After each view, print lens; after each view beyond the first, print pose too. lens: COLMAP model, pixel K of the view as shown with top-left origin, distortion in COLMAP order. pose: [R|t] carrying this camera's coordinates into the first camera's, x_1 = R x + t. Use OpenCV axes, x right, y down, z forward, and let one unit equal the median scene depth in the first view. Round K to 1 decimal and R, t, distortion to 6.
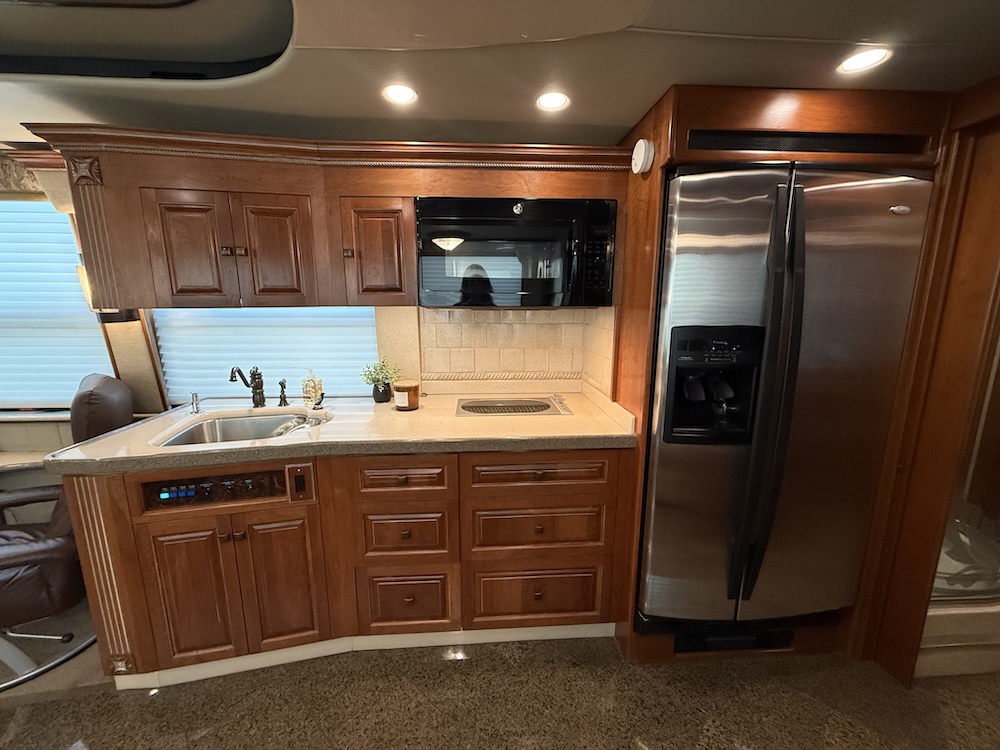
lens RADIAL K [[399.4, 0, 500.0], [0, 399.4, 375.0], [0, 0, 1]] dist [0.000284, -0.000131]
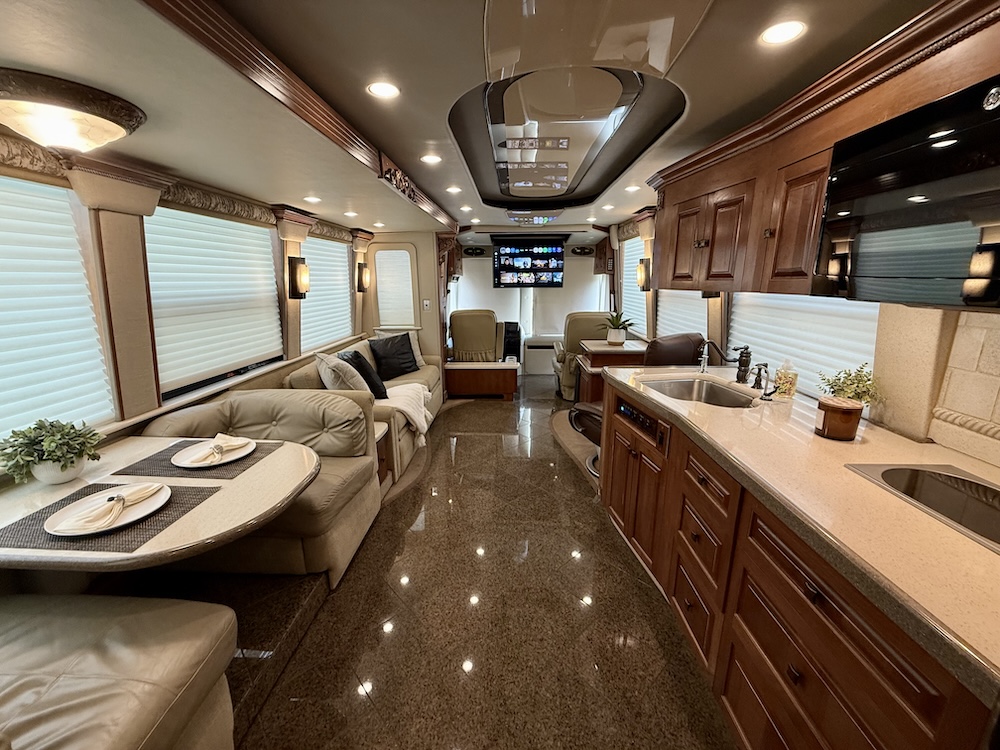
lens RADIAL K [[399.4, 0, 500.0], [0, 399.4, 375.0], [0, 0, 1]] dist [0.000284, -0.000131]
pose [[-0.095028, 0.237828, -0.966647, 0.632313], [-0.173059, 0.952309, 0.251314, -0.125145], [0.980316, 0.191169, -0.049338, 0.516681]]
